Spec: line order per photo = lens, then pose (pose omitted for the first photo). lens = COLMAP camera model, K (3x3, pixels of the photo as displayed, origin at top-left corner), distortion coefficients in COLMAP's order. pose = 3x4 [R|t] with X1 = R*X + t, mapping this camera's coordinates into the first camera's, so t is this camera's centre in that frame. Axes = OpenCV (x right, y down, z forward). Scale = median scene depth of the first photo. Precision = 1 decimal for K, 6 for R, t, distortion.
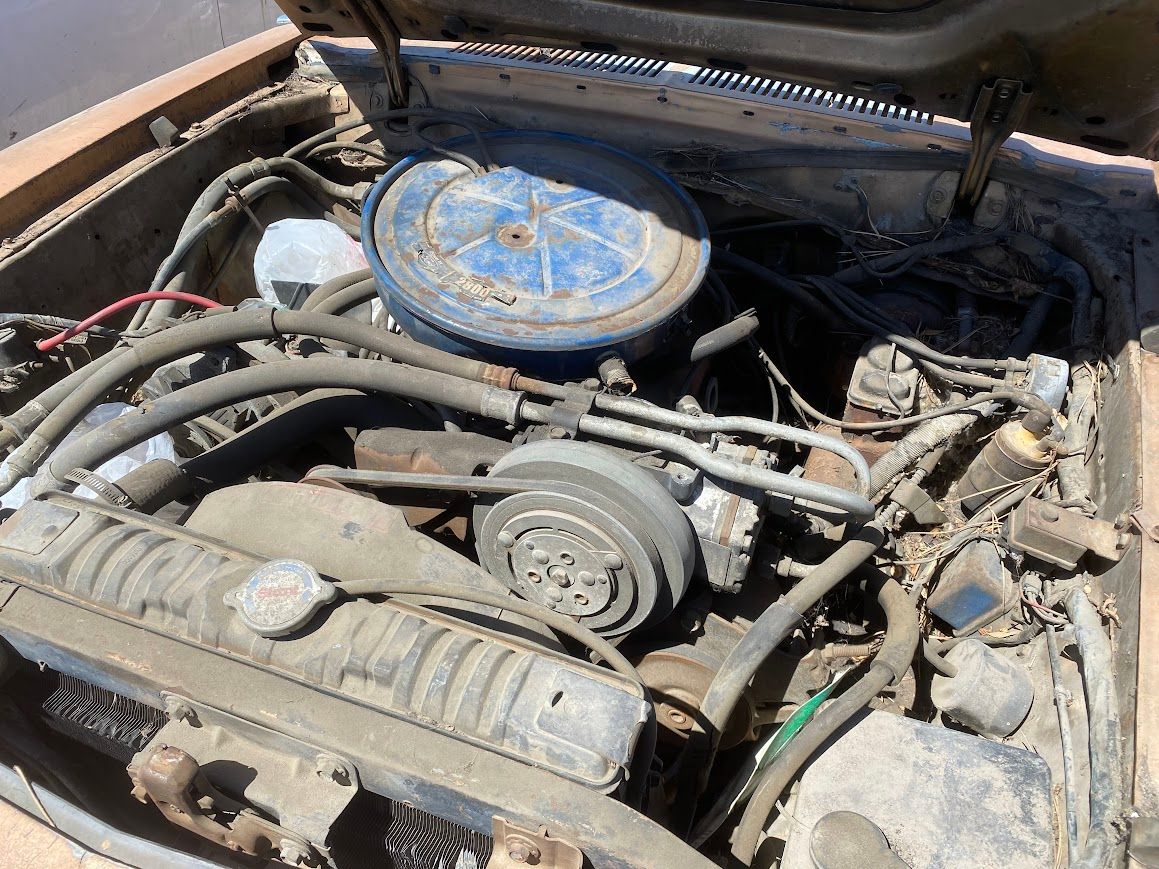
lens RADIAL K [[889.7, 0, 579.1], [0, 889.7, 437.5], [0, 0, 1]] dist [0.014550, -0.008278]
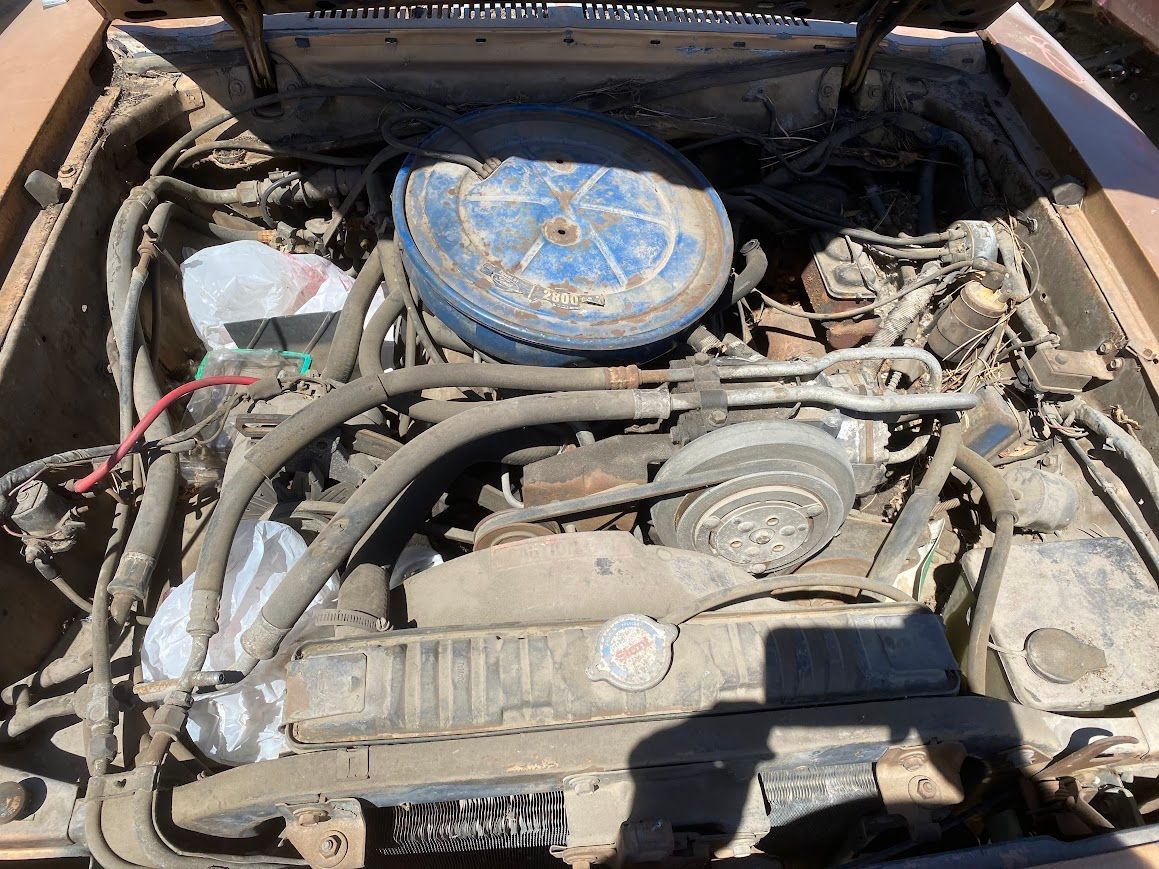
lens RADIAL K [[889.7, 0, 575.8], [0, 889.7, 430.3], [0, 0, 1]] dist [0.014550, -0.008278]
pose [[0.895730, -0.314924, 0.313834, -0.376486], [0.260020, 0.943639, 0.204780, -0.183154], [-0.360636, -0.101825, 0.927132, 0.029616]]
